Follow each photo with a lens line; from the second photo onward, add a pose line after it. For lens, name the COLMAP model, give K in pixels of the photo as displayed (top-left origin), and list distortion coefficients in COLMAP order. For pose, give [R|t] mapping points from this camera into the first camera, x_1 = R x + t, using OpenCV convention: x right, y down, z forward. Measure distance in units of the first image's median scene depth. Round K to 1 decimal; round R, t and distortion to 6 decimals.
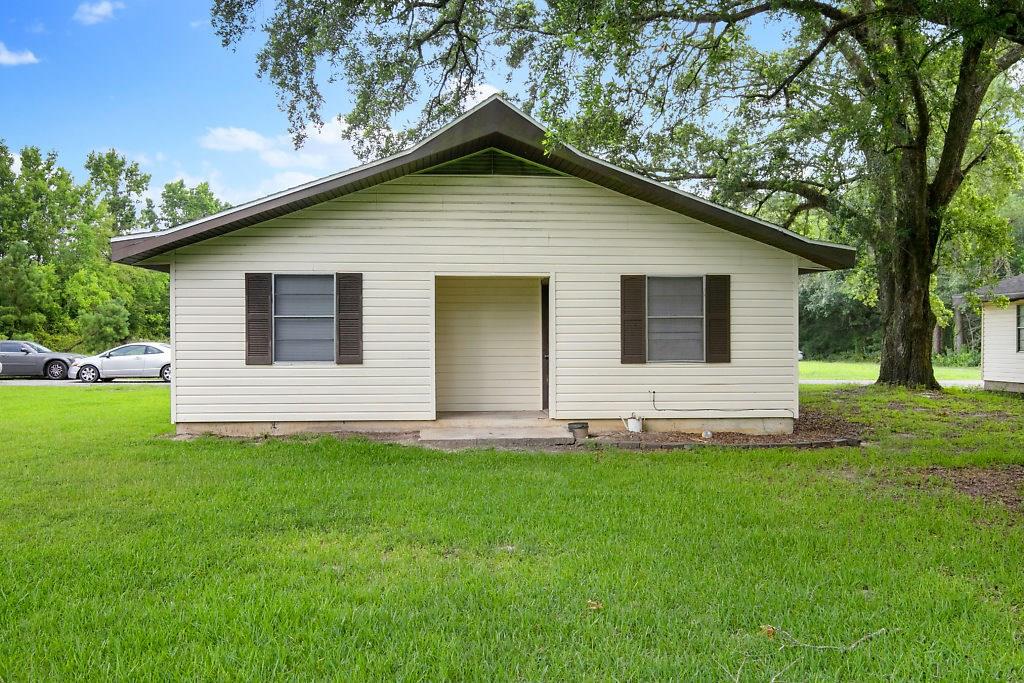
lens RADIAL K [[744.6, 0, 504.2], [0, 744.6, 340.4], [0, 0, 1]] dist [-0.004965, -0.000361]
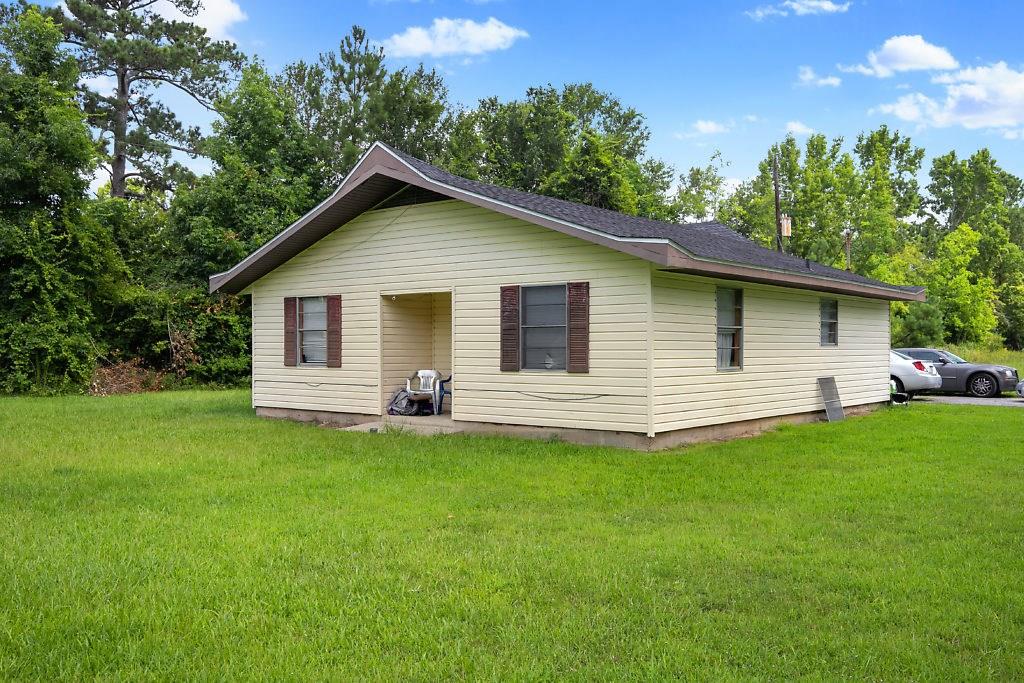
lens RADIAL K [[906.3, 0, 512.2], [0, 906.3, 342.3], [0, 0, 1]] dist [0.007441, 0.001641]
pose [[0.738216, -0.001969, -0.674561, 1.020026], [-0.003483, 0.999971, -0.006731, -0.000941], [0.674555, 0.007318, 0.738188, 0.073853]]
